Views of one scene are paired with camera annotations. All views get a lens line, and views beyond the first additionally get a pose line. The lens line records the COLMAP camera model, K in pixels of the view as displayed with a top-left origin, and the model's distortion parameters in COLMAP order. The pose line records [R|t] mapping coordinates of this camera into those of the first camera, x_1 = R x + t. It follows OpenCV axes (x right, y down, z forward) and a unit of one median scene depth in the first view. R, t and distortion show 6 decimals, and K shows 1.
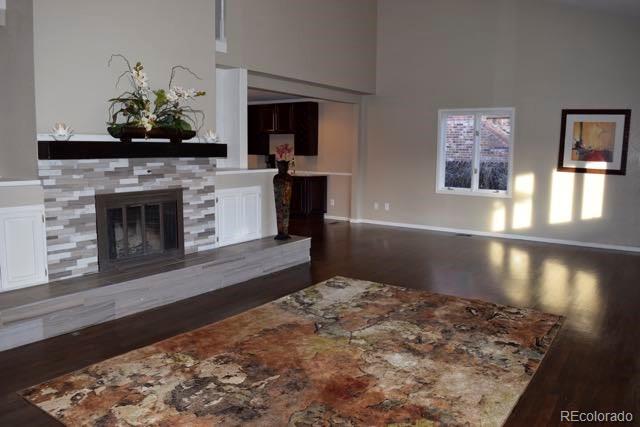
lens RADIAL K [[498.1, 0, 320.0], [0, 498.1, 213.5], [0, 0, 1]] dist [-0.093108, 0.015442]
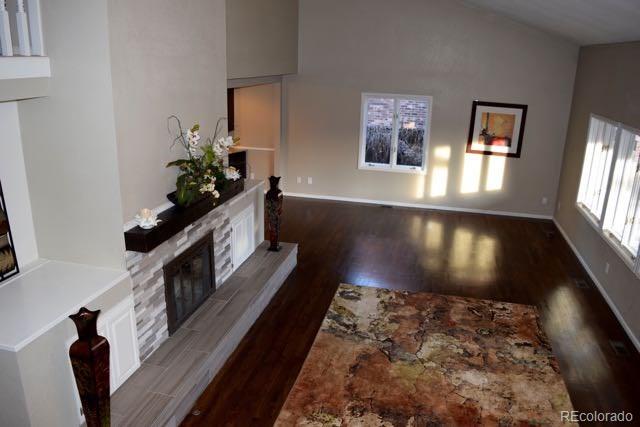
lens RADIAL K [[498.1, 0, 320.0], [0, 498.1, 213.5], [0, 0, 1]] dist [-0.093108, 0.015442]
pose [[0.929988, -0.097097, 0.354536, -0.448844], [0.031887, 0.982157, 0.185341, -0.275360], [-0.366206, -0.161060, 0.916490, 0.005442]]
